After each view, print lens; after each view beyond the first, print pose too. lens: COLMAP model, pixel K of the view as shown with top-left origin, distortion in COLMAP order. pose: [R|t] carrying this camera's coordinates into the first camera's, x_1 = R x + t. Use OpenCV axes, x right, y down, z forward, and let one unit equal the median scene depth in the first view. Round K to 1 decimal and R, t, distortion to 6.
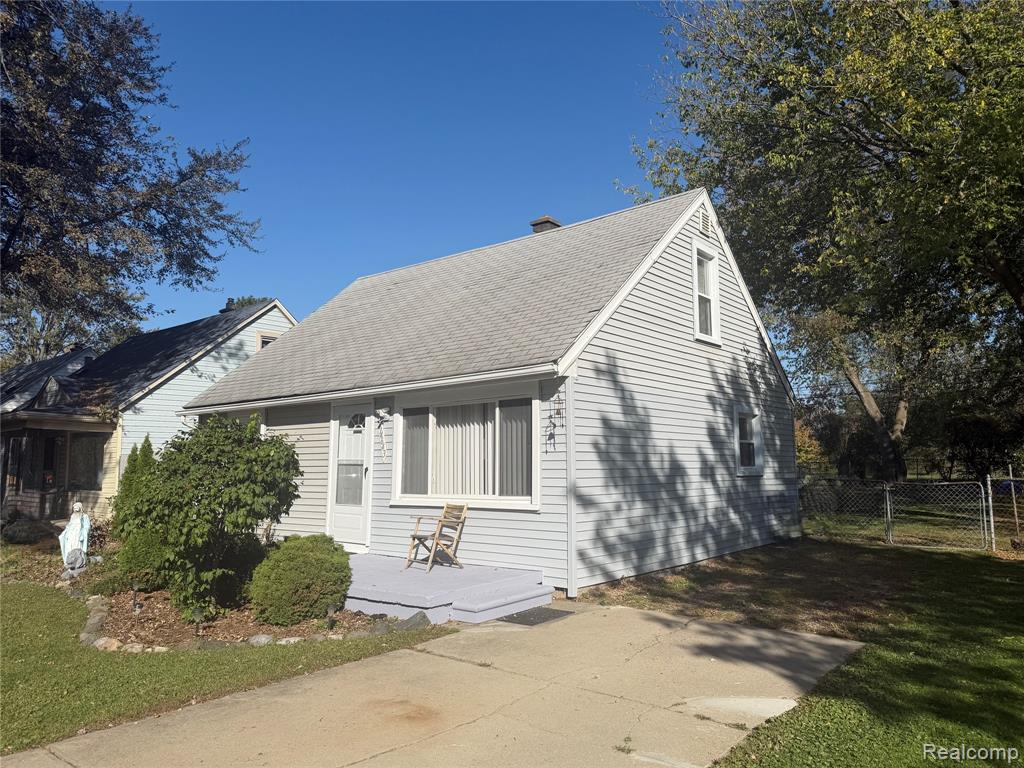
lens RADIAL K [[732.2, 0, 493.3], [0, 732.2, 379.1], [0, 0, 1]] dist [0.152433, -0.263539]
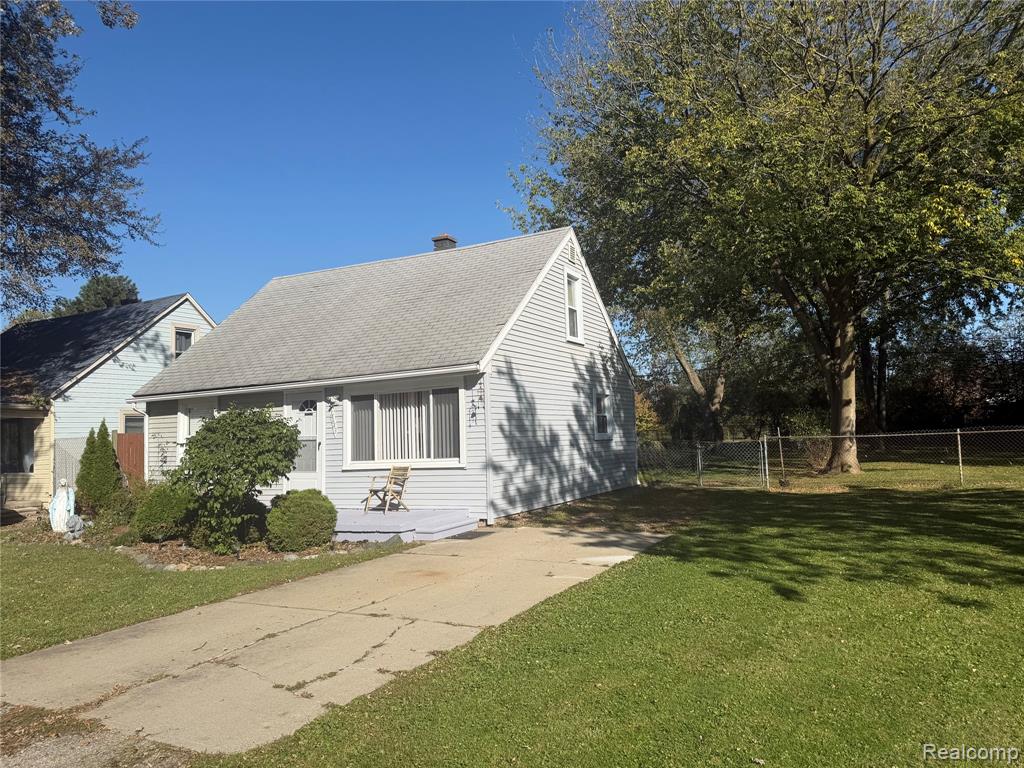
lens RADIAL K [[732.2, 0, 493.3], [0, 732.2, 379.1], [0, 0, 1]] dist [0.152433, -0.263539]
pose [[0.981661, -0.011716, 0.190277, -0.109417], [0.005668, 0.999462, 0.032298, -0.026200], [-0.190553, -0.030627, 0.981199, -0.281528]]
